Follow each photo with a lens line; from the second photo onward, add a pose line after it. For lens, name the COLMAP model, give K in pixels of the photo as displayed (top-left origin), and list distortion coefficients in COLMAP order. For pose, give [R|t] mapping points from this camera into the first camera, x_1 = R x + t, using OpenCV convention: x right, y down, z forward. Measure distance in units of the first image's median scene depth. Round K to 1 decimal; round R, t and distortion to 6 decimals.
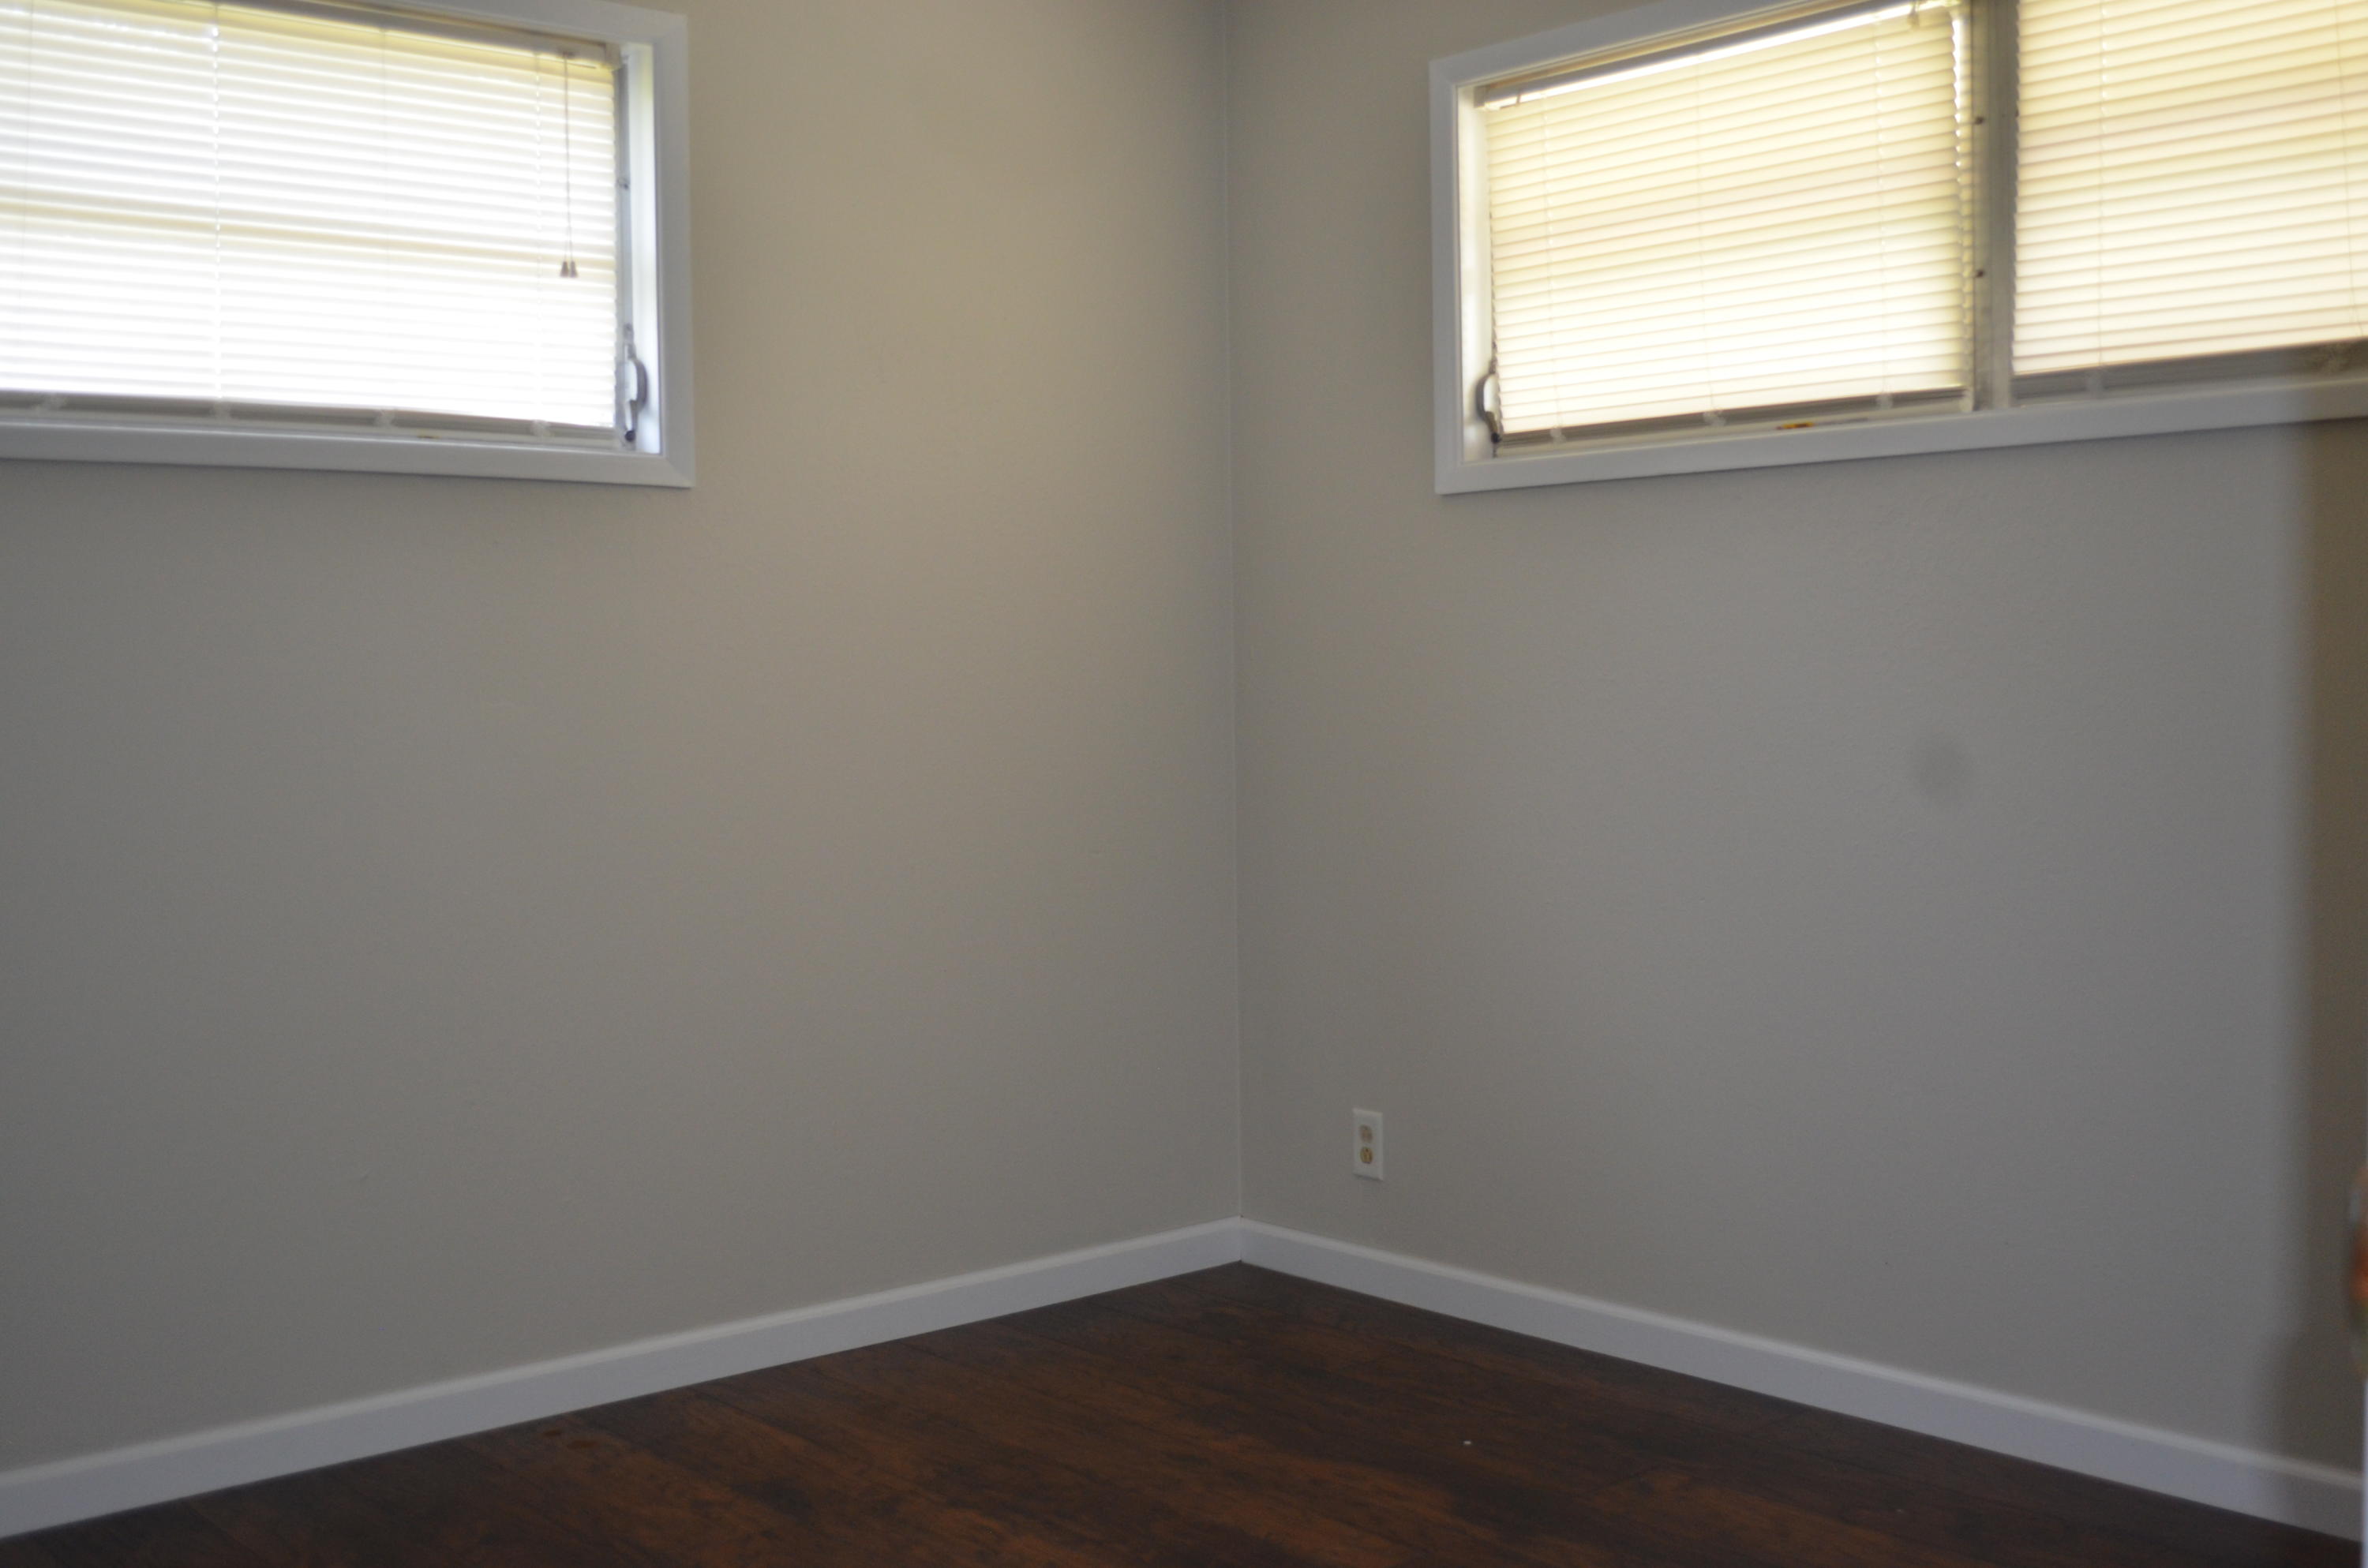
lens RADIAL K [[2419.9, 0, 1184.0], [0, 2419.9, 784.0], [0, 0, 1]] dist [-0.070799, 0.026970]
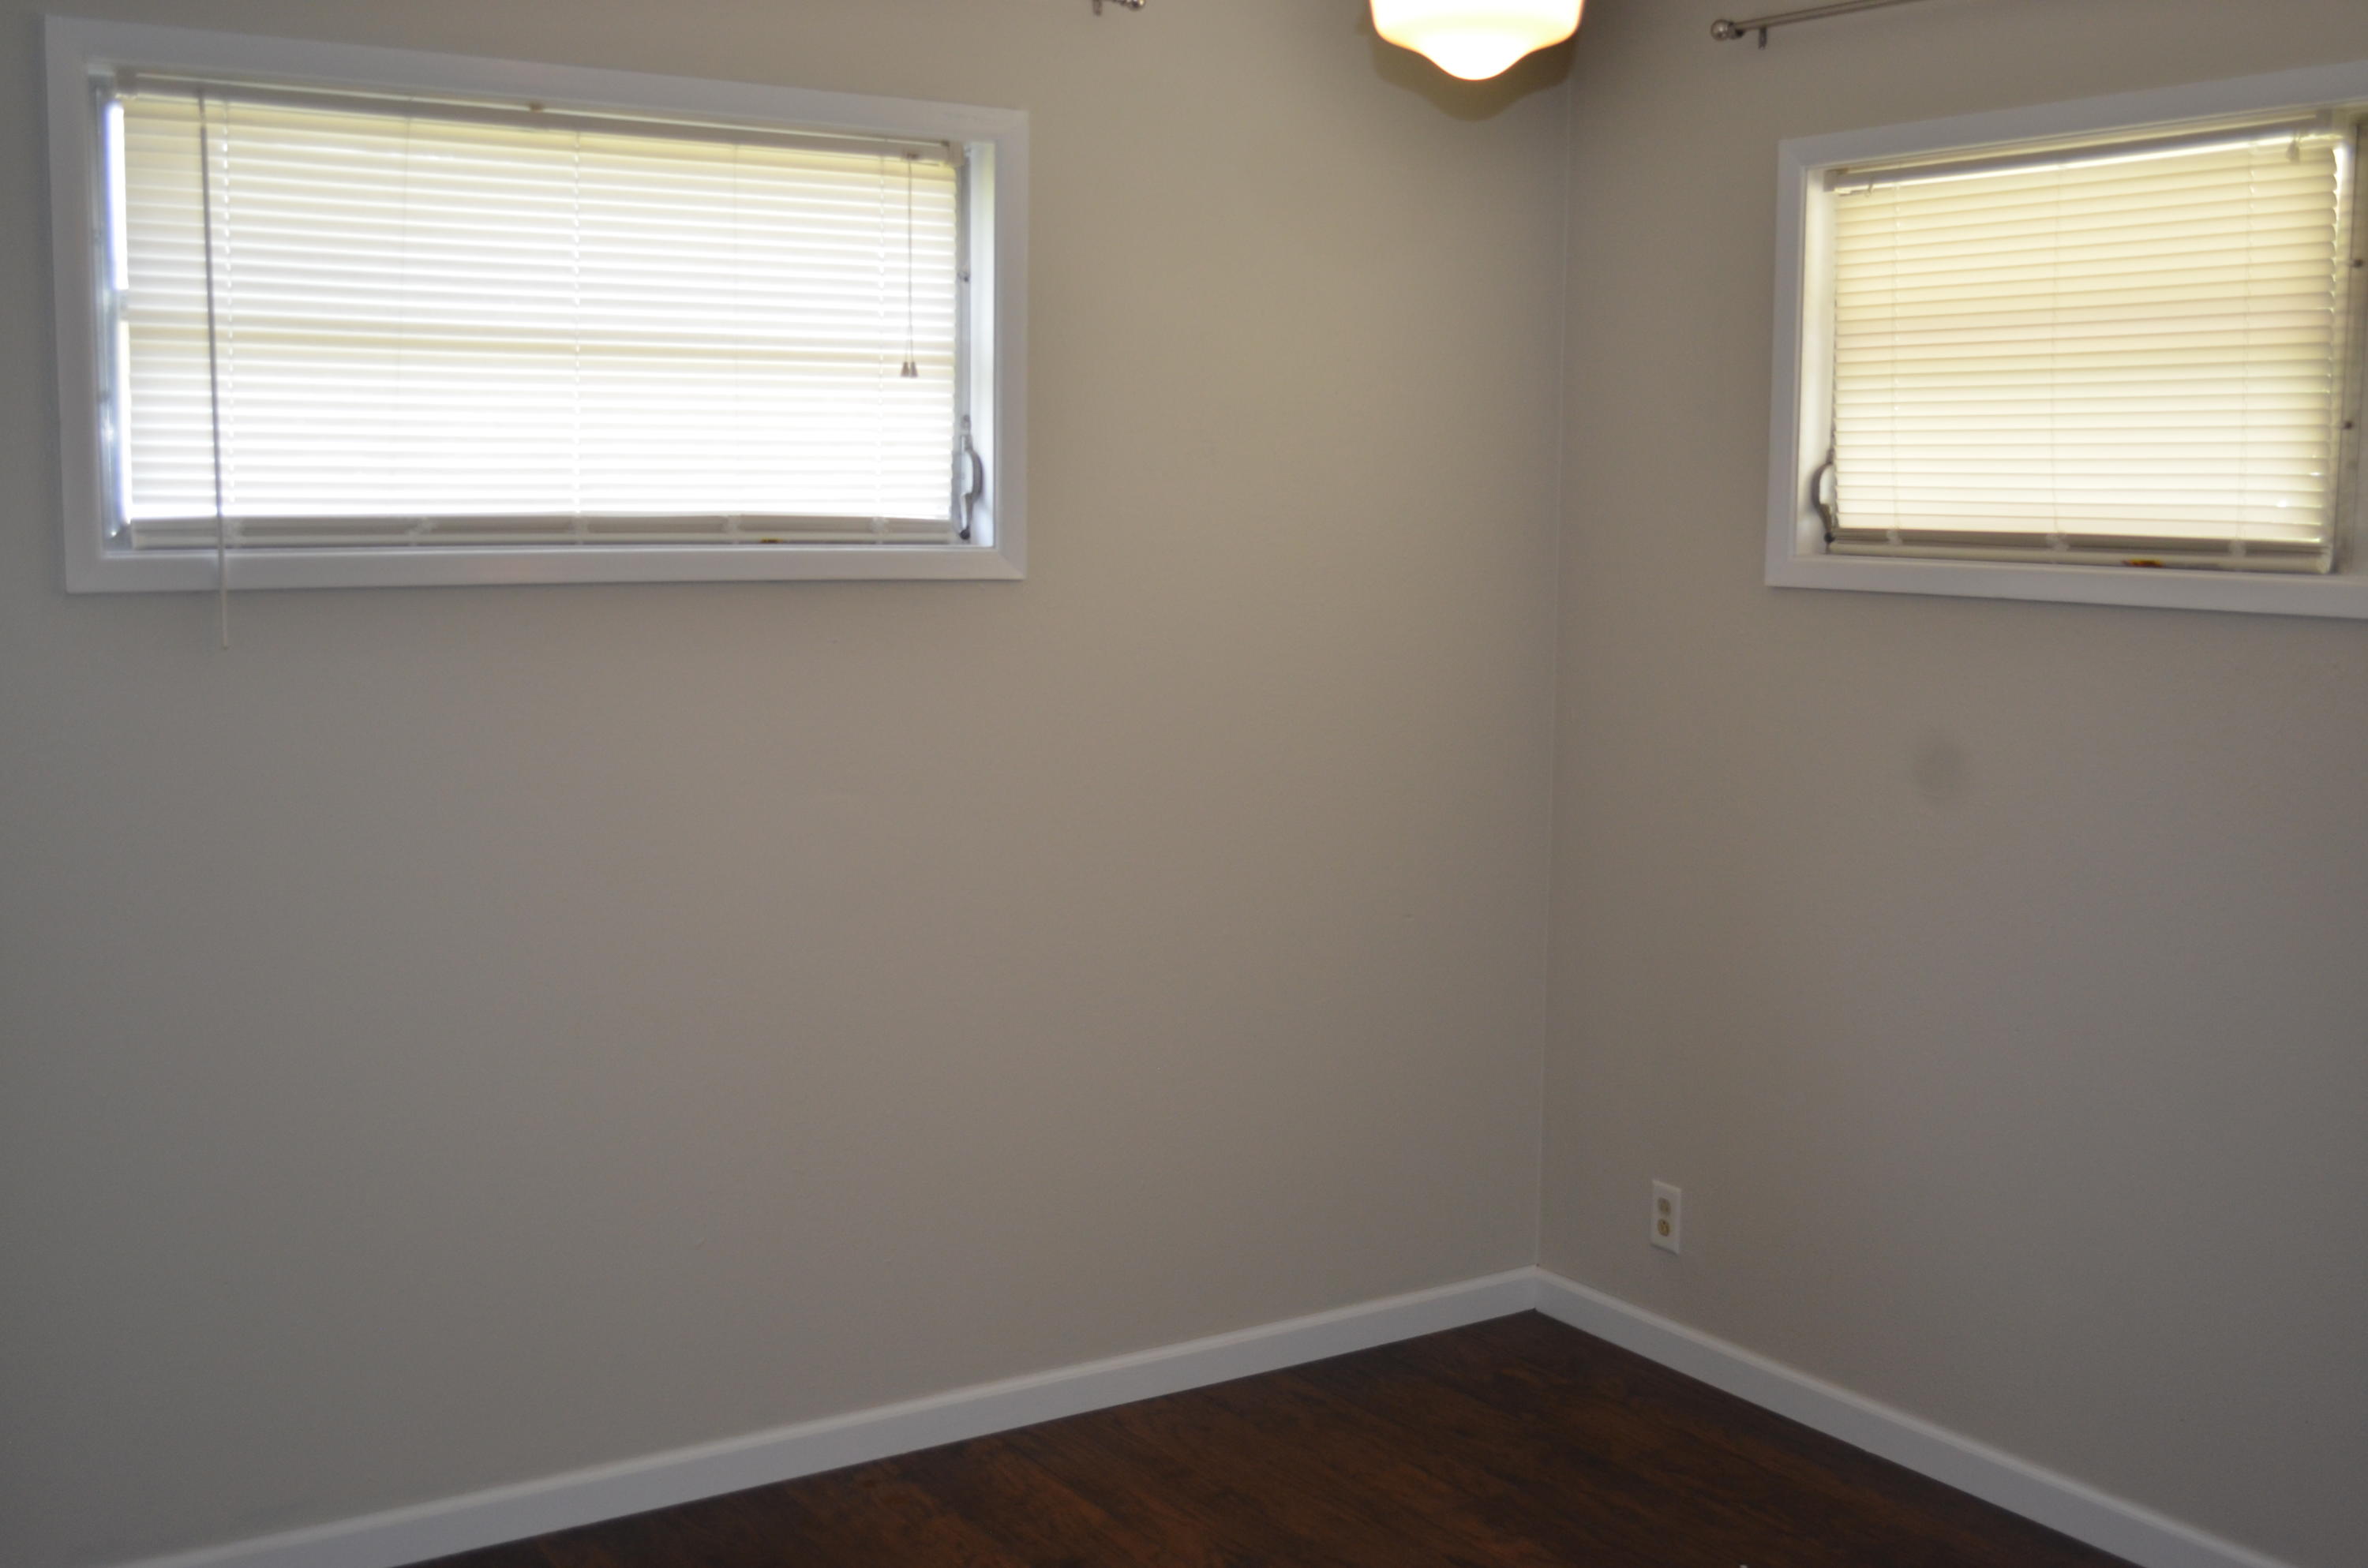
lens RADIAL K [[2419.9, 0, 1184.0], [0, 2419.9, 784.0], [0, 0, 1]] dist [-0.070799, 0.026970]
pose [[0.990075, 0.041624, -0.134238, 0.005112], [-0.031852, 0.996739, 0.074137, -0.117439], [0.136886, -0.069125, 0.988172, -0.012157]]
